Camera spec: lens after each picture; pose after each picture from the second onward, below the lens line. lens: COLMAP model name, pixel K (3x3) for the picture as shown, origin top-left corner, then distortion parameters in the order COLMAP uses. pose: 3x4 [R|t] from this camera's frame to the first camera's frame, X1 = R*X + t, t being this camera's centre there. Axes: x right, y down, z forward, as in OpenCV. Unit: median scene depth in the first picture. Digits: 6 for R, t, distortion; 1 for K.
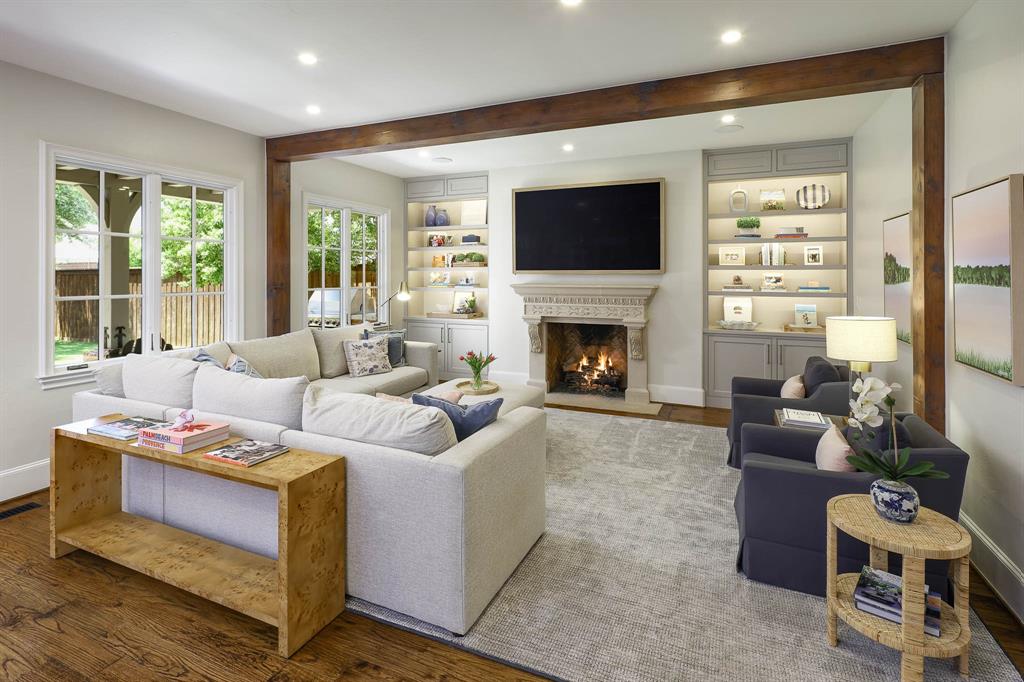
lens RADIAL K [[498.5, 0, 512.1], [0, 498.5, 273.2], [0, 0, 1]] dist [0.000313, -0.000701]
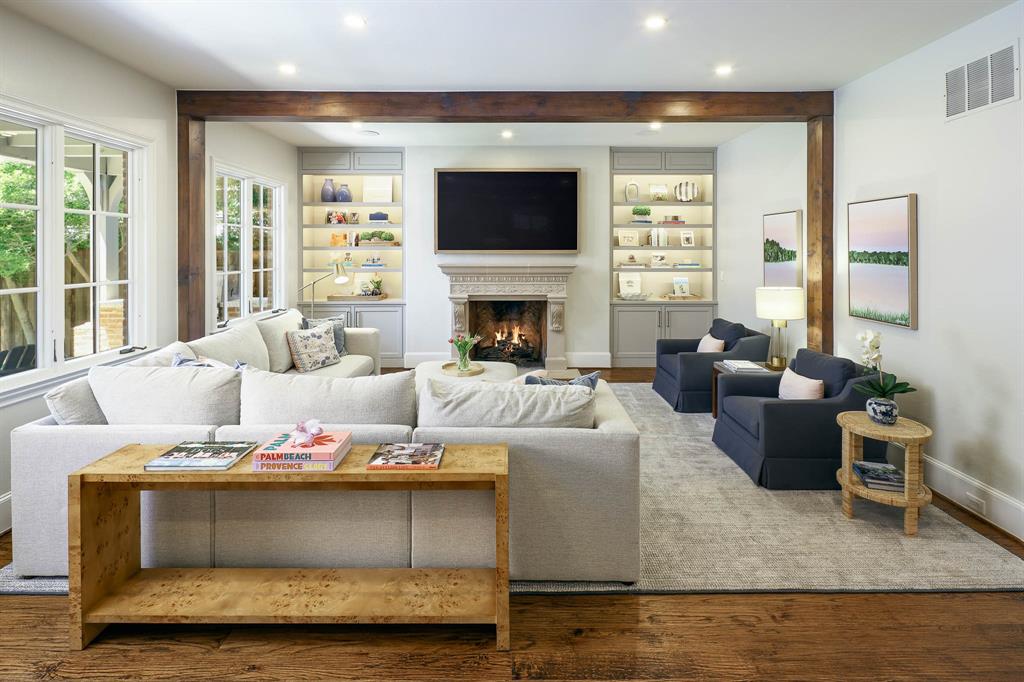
lens RADIAL K [[498.8, 0, 512.6], [0, 498.8, 249.9], [0, 0, 1]] dist [-0.000239, 0.000332]
pose [[0.913472, -0.001507, 0.406900, -0.300756], [0.000234, 0.999995, 0.003179, -0.010889], [-0.406902, -0.002809, 0.913467, 0.031418]]
